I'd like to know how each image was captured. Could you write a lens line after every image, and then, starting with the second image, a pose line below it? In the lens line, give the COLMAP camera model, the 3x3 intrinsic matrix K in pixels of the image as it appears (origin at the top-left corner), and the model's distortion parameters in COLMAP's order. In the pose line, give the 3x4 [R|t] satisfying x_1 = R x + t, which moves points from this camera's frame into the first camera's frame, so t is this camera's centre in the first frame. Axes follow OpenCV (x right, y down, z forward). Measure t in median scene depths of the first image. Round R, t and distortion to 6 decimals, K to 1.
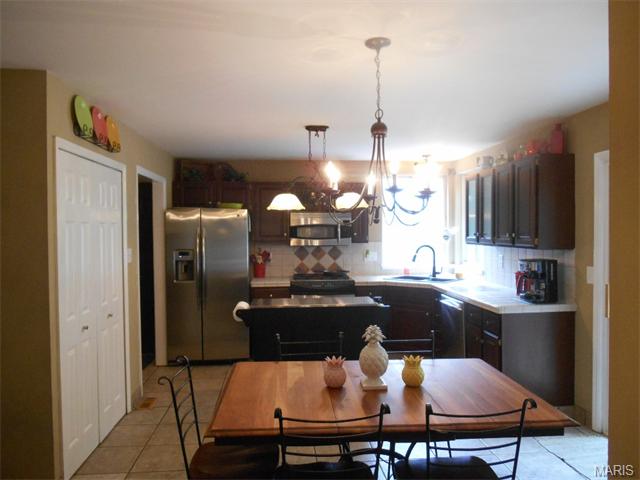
lens RADIAL K [[497.2, 0, 319.2], [0, 497.2, 257.9], [0, 0, 1]] dist [-0.000472, 0.000021]
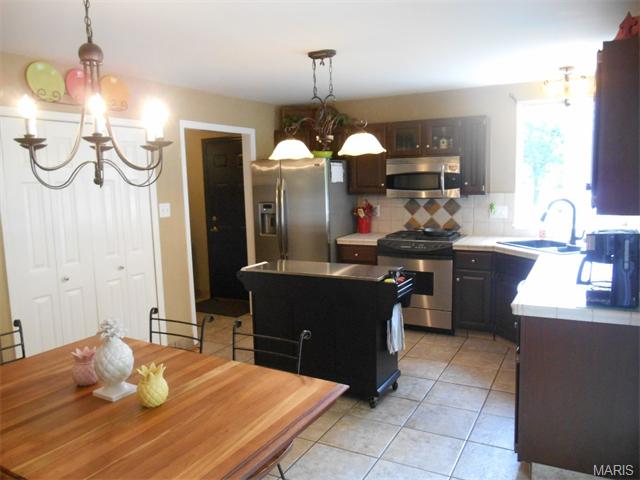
lens RADIAL K [[501.4, 0, 321.7], [0, 501.4, 240.0], [0, 0, 1]] dist [0.000156, 0.000085]
pose [[0.845782, 0.051353, -0.531051, 0.313821], [-0.011352, 0.996864, 0.078317, -0.019145], [0.533407, -0.060210, 0.843713, 0.215927]]
